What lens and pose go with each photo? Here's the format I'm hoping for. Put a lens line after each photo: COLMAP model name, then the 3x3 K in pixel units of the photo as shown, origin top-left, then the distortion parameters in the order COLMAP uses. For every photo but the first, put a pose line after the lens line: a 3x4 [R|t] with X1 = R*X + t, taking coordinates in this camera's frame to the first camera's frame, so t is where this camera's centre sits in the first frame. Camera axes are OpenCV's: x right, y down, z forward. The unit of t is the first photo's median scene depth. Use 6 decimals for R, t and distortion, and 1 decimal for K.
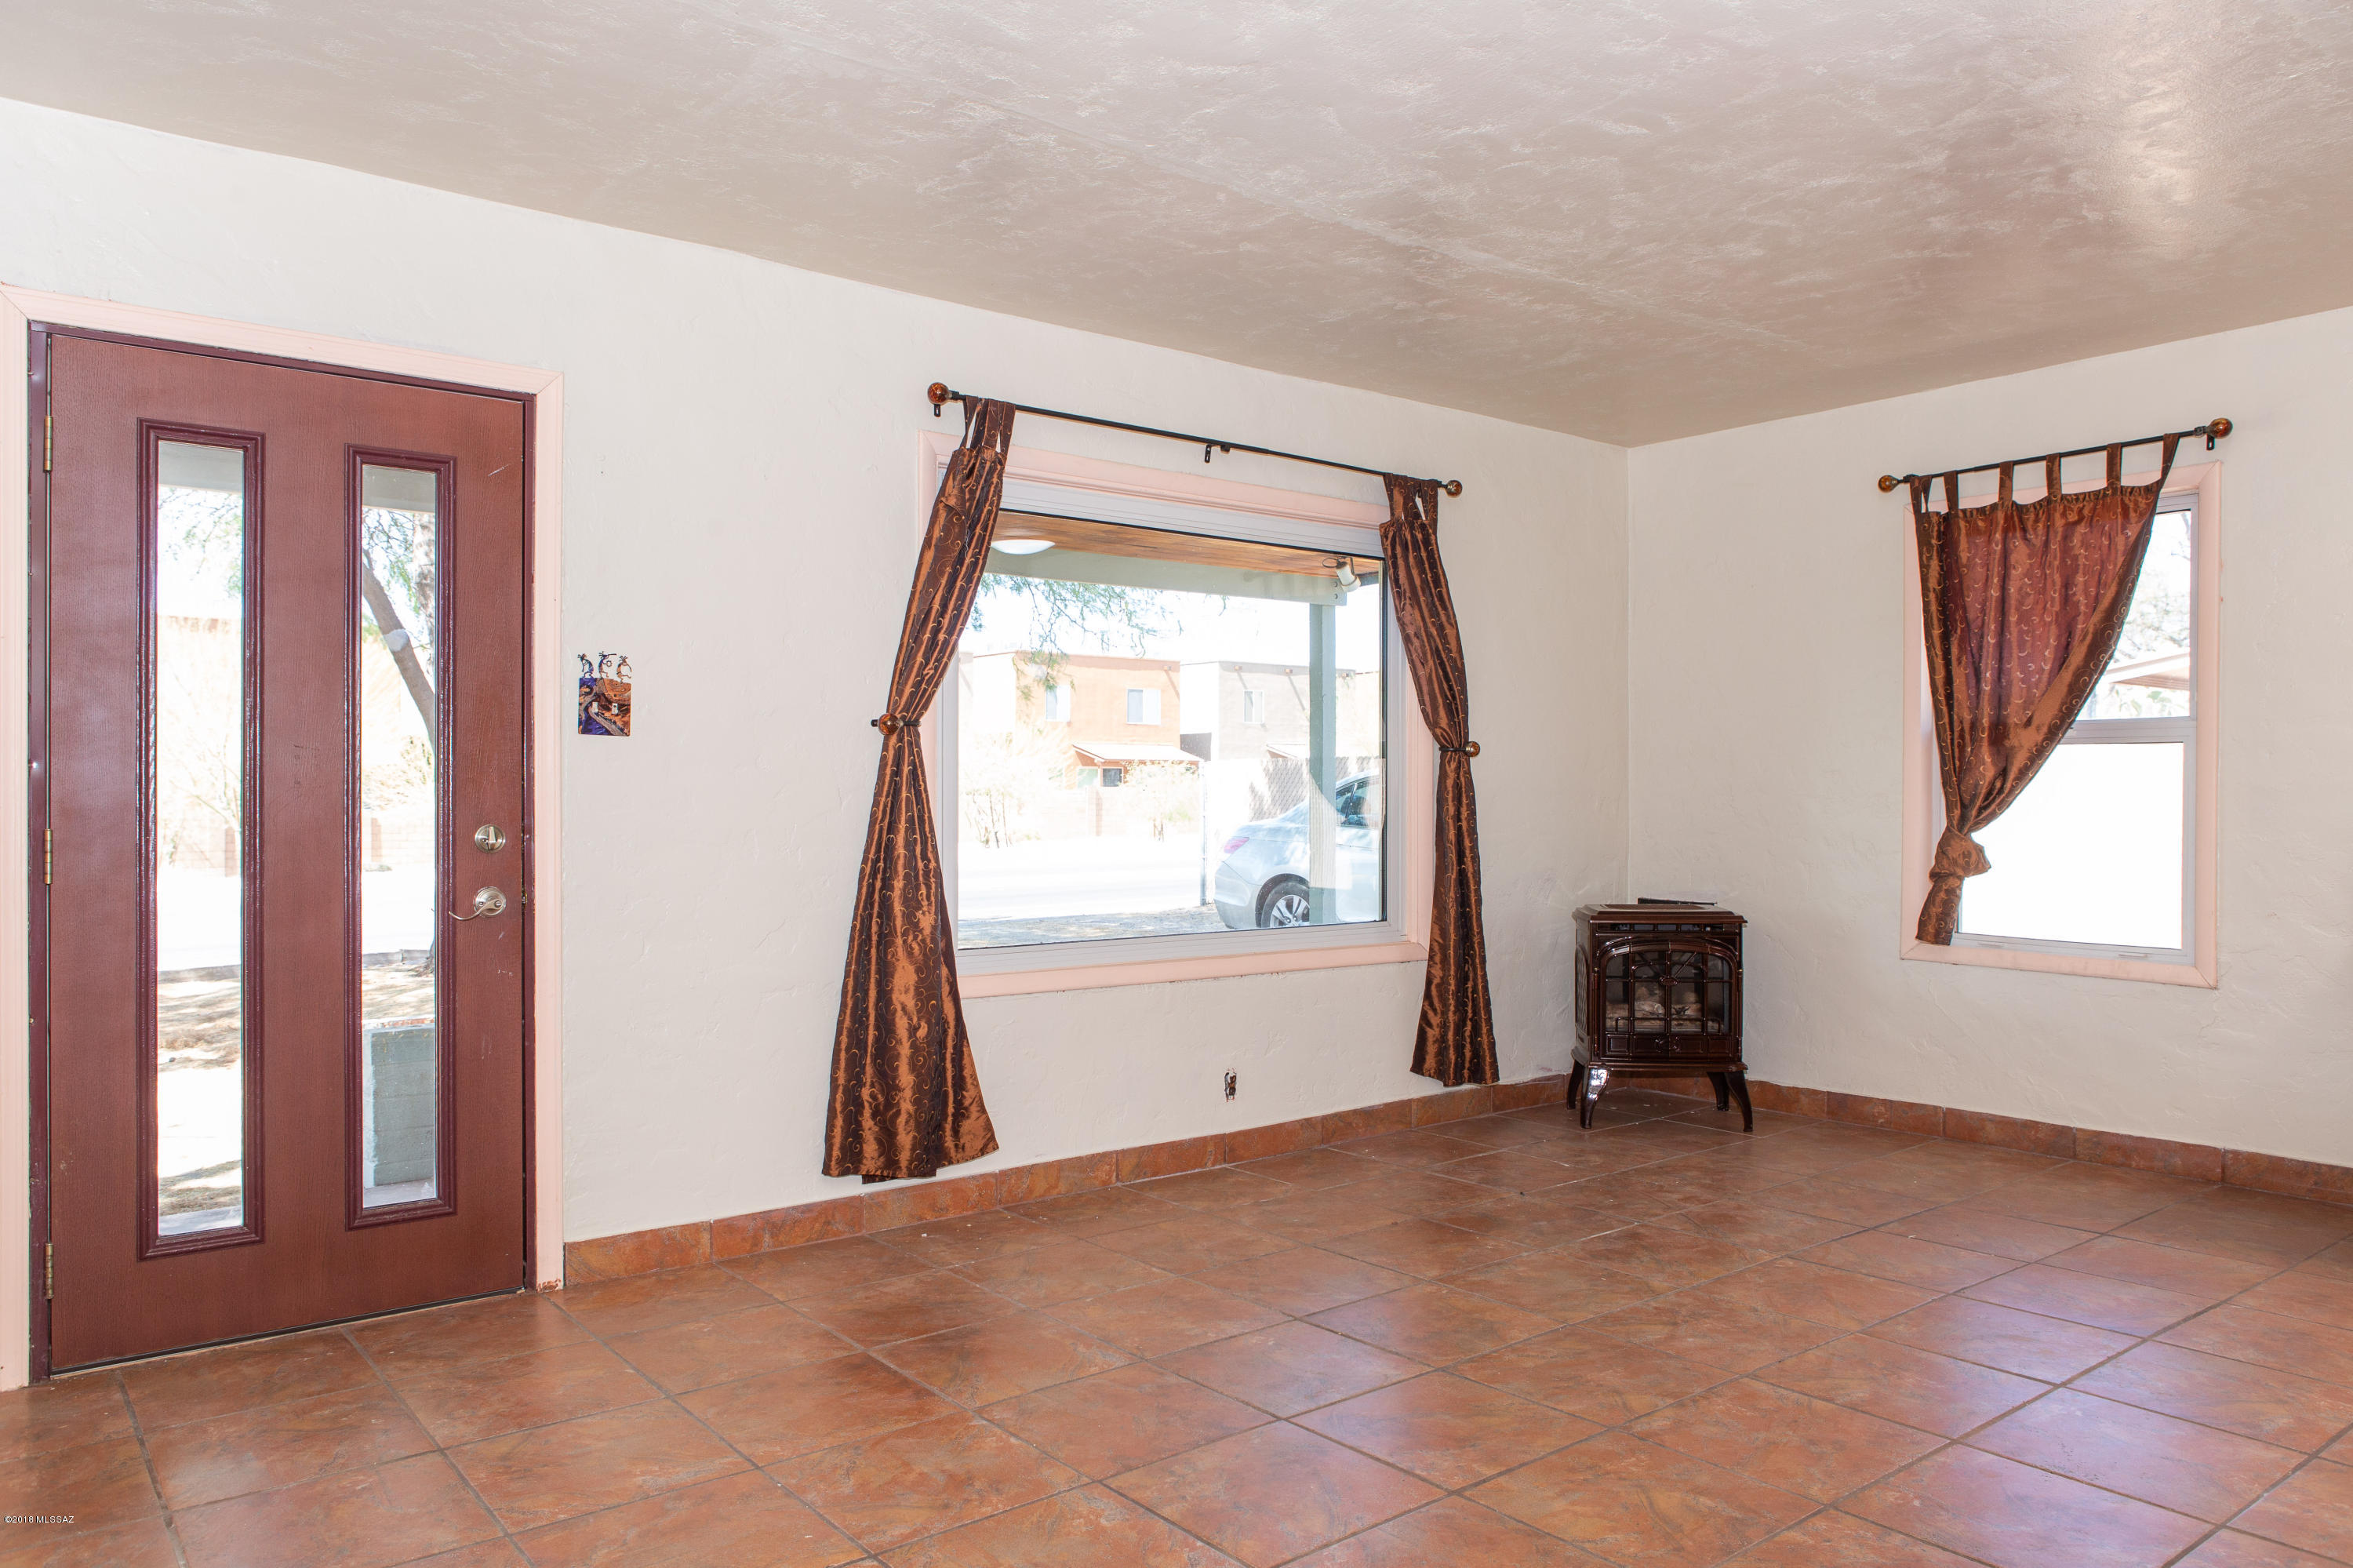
lens RADIAL K [[1649.6, 0, 1184.8], [0, 1649.6, 804.7], [0, 0, 1]] dist [-0.072418, 0.088590]
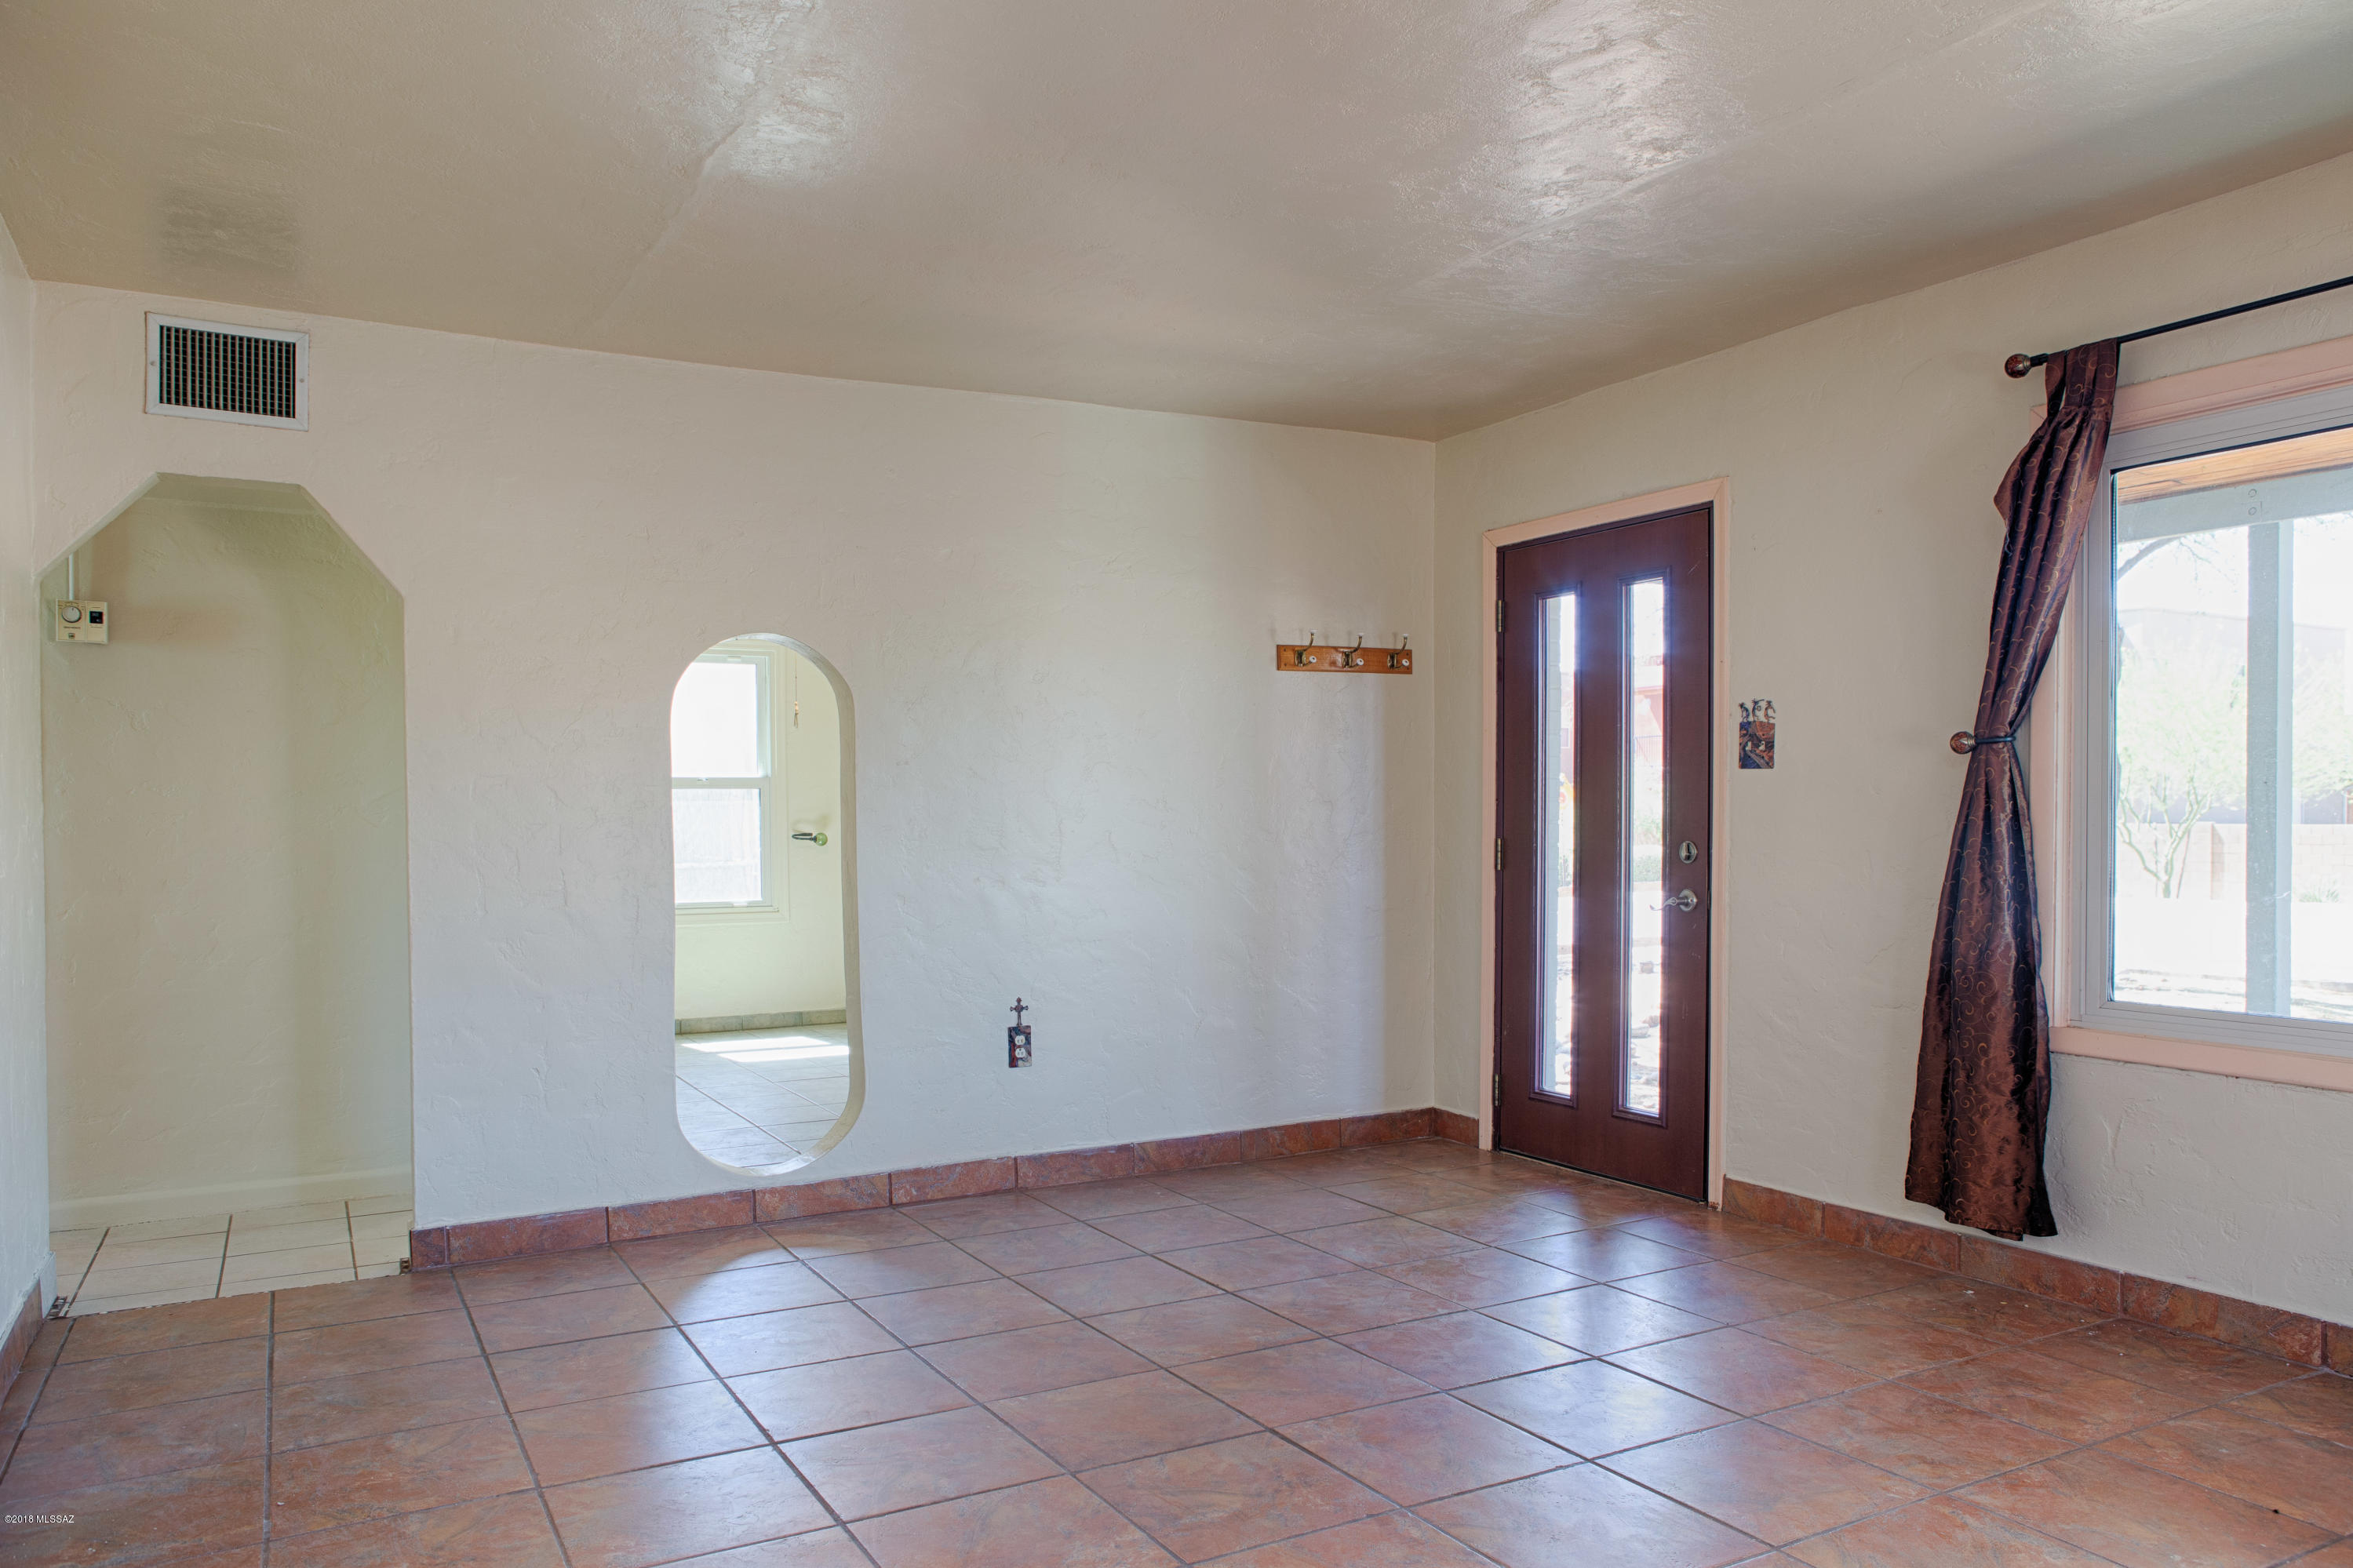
lens RADIAL K [[1678.2, 0, 1178.7], [0, 1678.2, 861.5], [0, 0, 1]] dist [0.054924, 0.000486]
pose [[-0.162038, 0.035550, -0.986144, 0.932850], [0.009363, 0.999361, 0.034487, -0.020857], [0.986740, -0.003645, -0.162267, 0.776917]]
